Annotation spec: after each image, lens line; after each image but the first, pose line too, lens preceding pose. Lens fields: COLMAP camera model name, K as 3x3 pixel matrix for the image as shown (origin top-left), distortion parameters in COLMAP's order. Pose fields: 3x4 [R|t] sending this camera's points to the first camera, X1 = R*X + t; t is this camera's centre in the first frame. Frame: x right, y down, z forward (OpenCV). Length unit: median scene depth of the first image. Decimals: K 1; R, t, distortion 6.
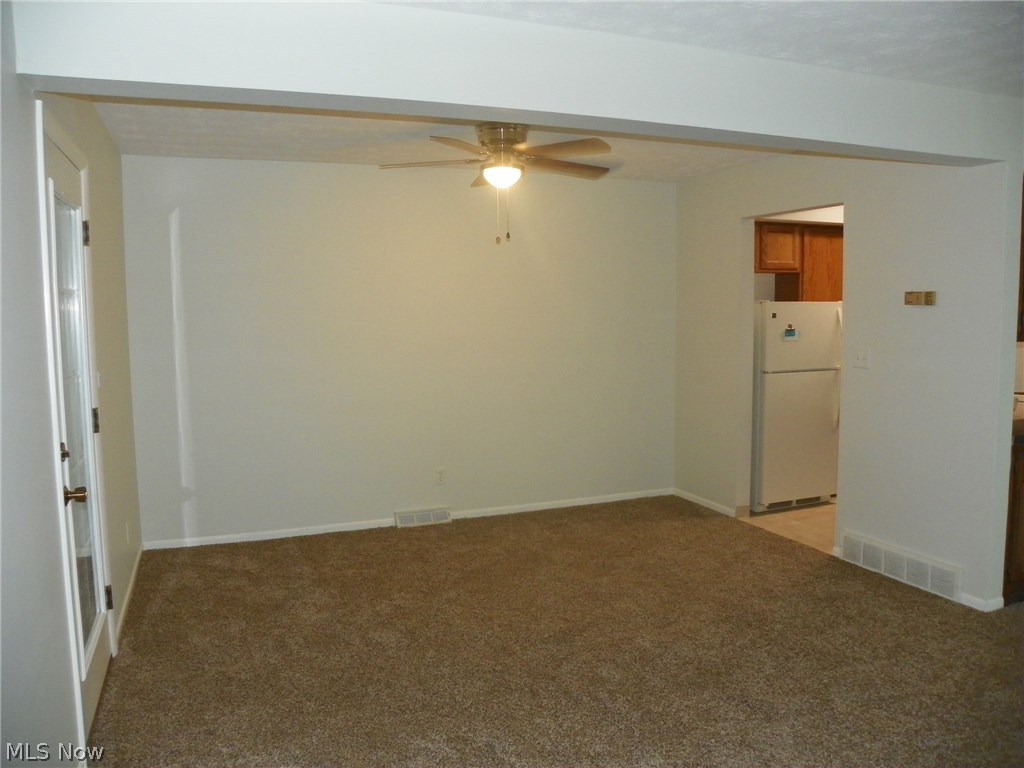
lens RADIAL K [[776.9, 0, 512.9], [0, 776.9, 378.8], [0, 0, 1]] dist [-0.156899, 0.094464]
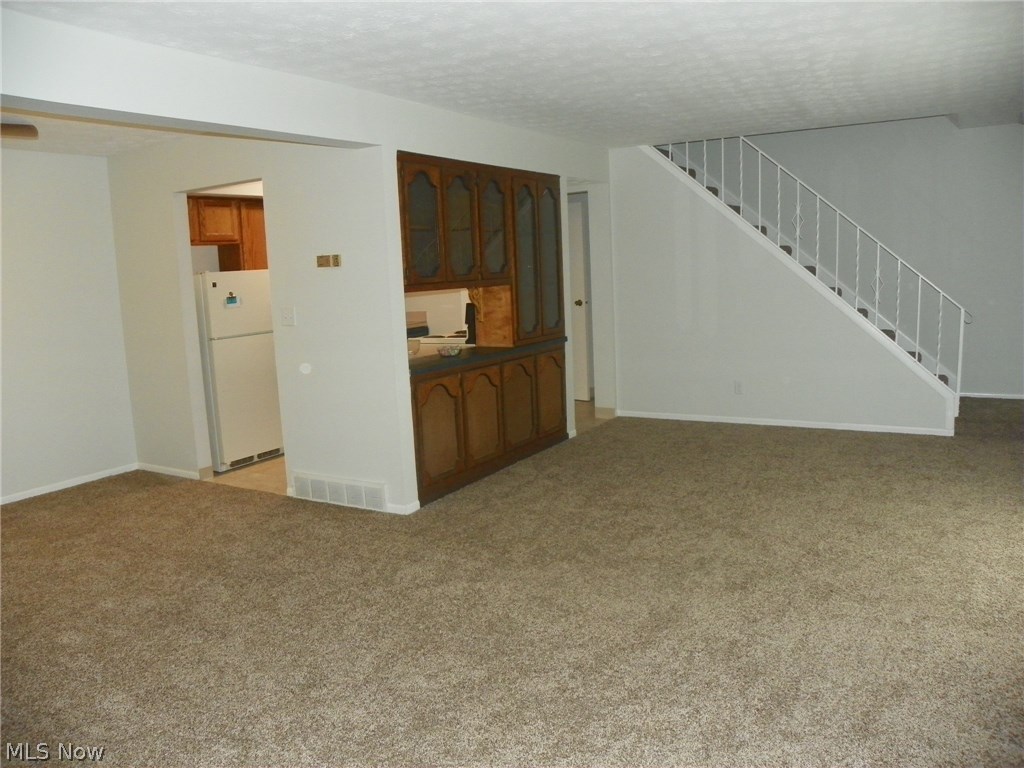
lens RADIAL K [[776.9, 0, 512.9], [0, 776.9, 378.8], [0, 0, 1]] dist [-0.156899, 0.094464]
pose [[0.793207, -0.111902, 0.598582, 0.033952], [0.091509, 0.993713, 0.064508, 0.021453], [-0.602037, 0.003608, 0.798460, -0.113534]]
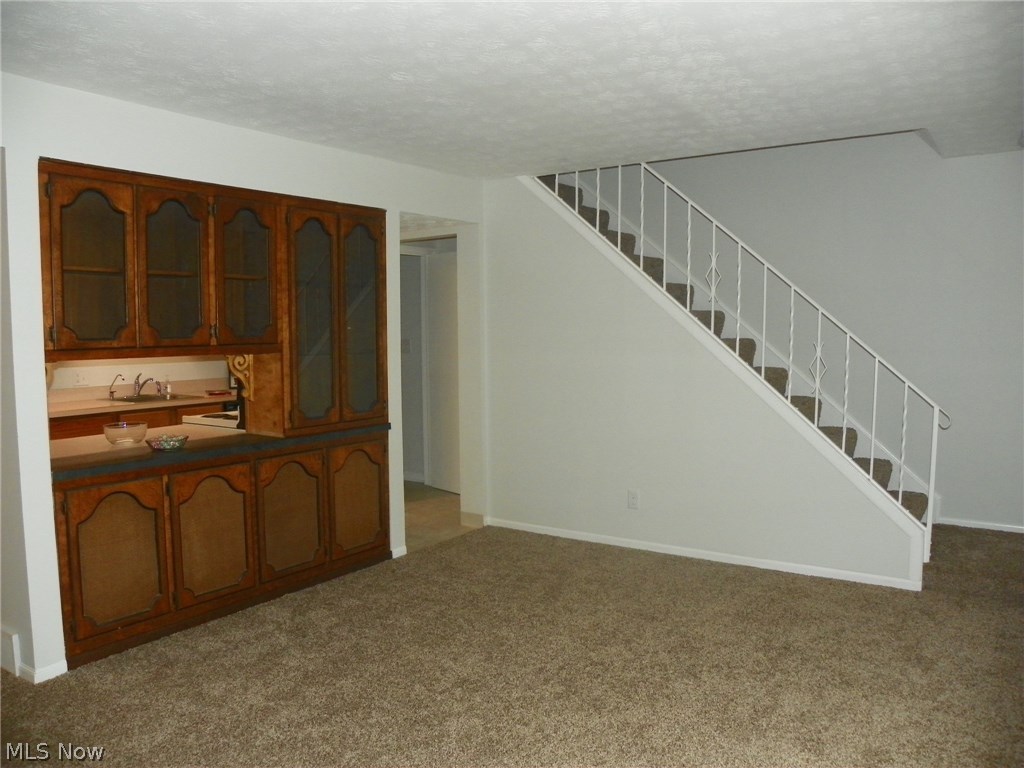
lens RADIAL K [[776.9, 0, 512.9], [0, 776.9, 378.8], [0, 0, 1]] dist [-0.156899, 0.094464]
pose [[0.827995, -0.034075, 0.559699, 0.543920], [0.050448, 0.998631, -0.013832, 0.007174], [-0.558461, 0.039689, 0.828581, -0.008550]]
